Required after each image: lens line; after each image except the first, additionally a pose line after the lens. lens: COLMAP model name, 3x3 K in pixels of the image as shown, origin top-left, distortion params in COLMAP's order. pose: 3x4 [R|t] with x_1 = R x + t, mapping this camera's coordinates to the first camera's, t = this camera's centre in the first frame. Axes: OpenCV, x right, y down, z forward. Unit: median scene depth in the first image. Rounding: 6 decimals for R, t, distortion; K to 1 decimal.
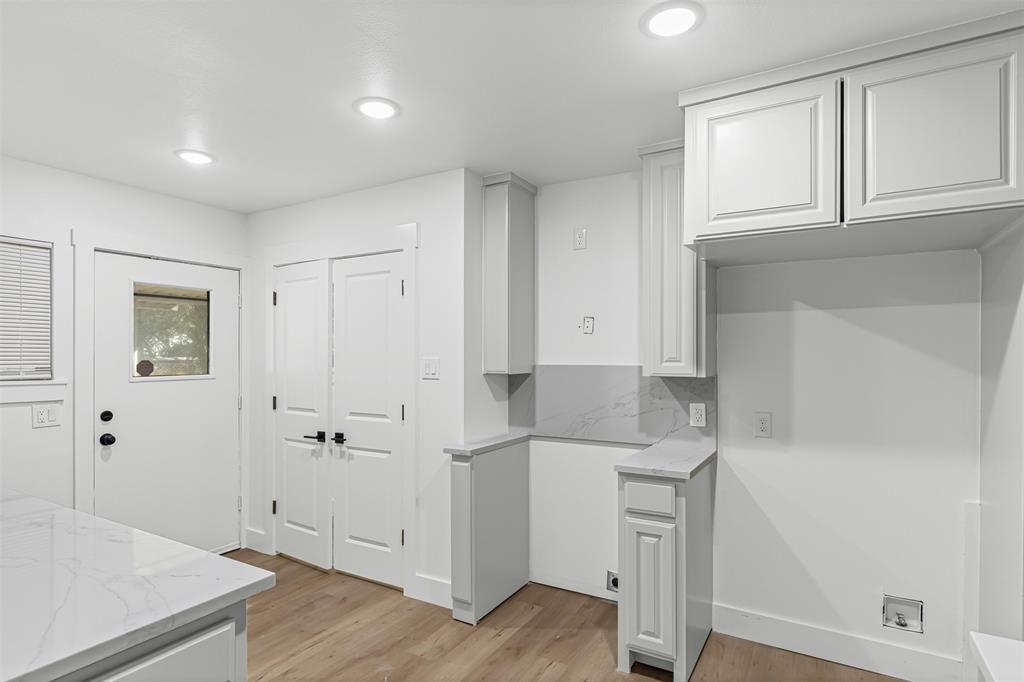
lens RADIAL K [[540.8, 0, 515.1], [0, 540.8, 347.8], [0, 0, 1]] dist [-0.001413, 0.000627]
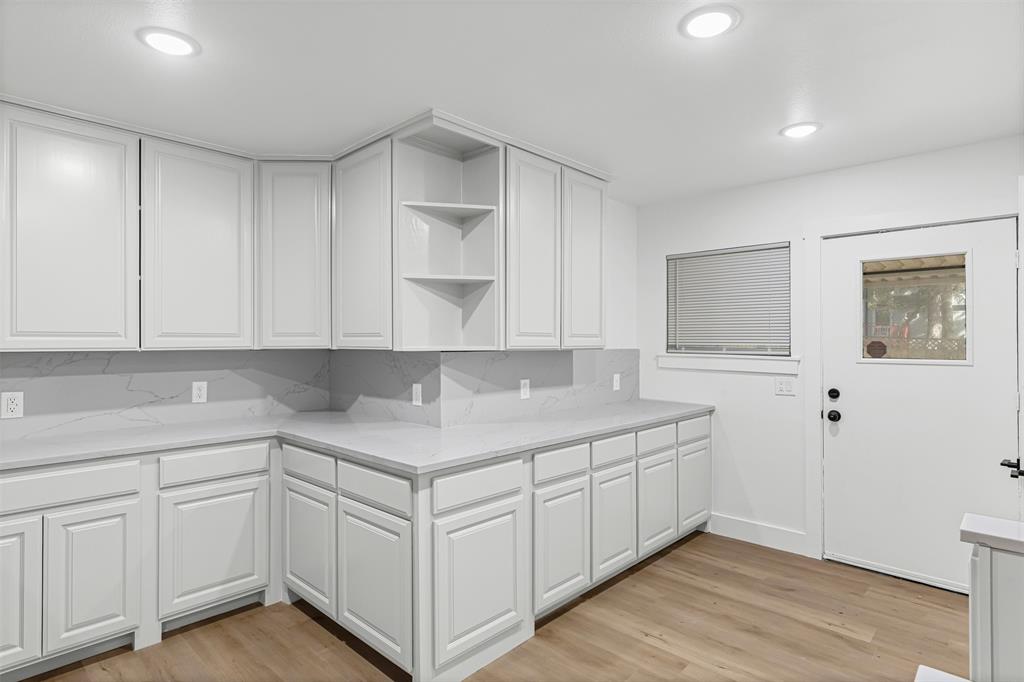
lens RADIAL K [[540.8, 0, 512.2], [0, 540.8, 338.7], [0, 0, 1]] dist [-0.001413, 0.000627]
pose [[-0.209285, -0.003604, -0.977848, 0.406971], [0.006279, 0.999968, -0.005029, 0.020737], [0.977834, -0.007193, -0.209256, 0.613273]]
